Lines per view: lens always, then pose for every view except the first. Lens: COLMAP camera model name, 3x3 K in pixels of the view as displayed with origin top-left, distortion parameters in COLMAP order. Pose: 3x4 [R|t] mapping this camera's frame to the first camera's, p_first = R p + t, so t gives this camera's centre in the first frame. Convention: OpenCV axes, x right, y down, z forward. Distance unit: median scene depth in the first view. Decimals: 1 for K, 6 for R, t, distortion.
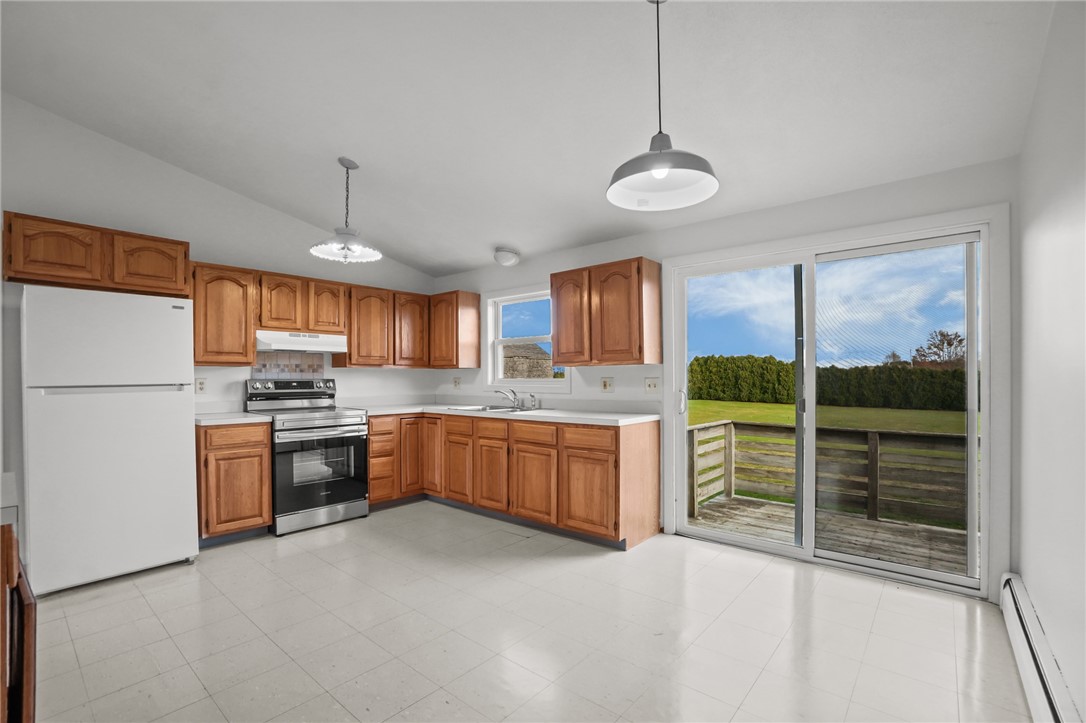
lens RADIAL K [[495.1, 0, 534.6], [0, 495.1, 380.4], [0, 0, 1]] dist [-0.047253, 0.023883]
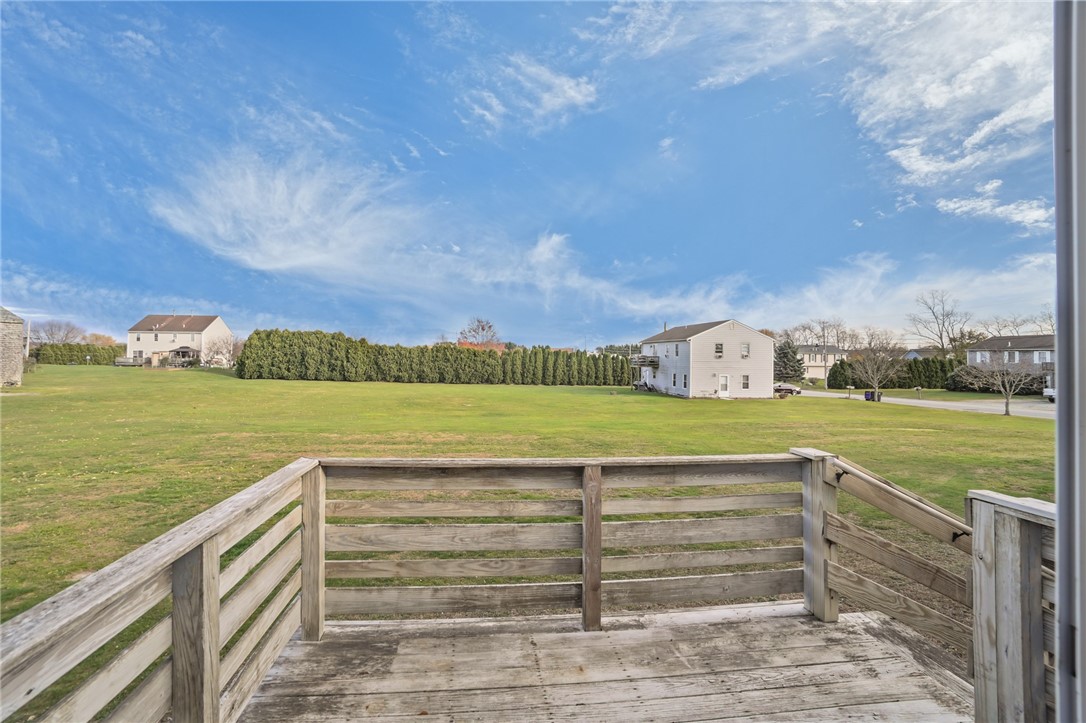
lens RADIAL K [[485.3, 0, 536.7], [0, 485.3, 352.9], [0, 0, 1]] dist [-0.058031, 0.022827]
pose [[0.662491, 0.014925, 0.748921, 0.037105], [-0.008798, 0.999888, -0.012144, -0.001435], [-0.749018, 0.001456, 0.662548, 0.100773]]
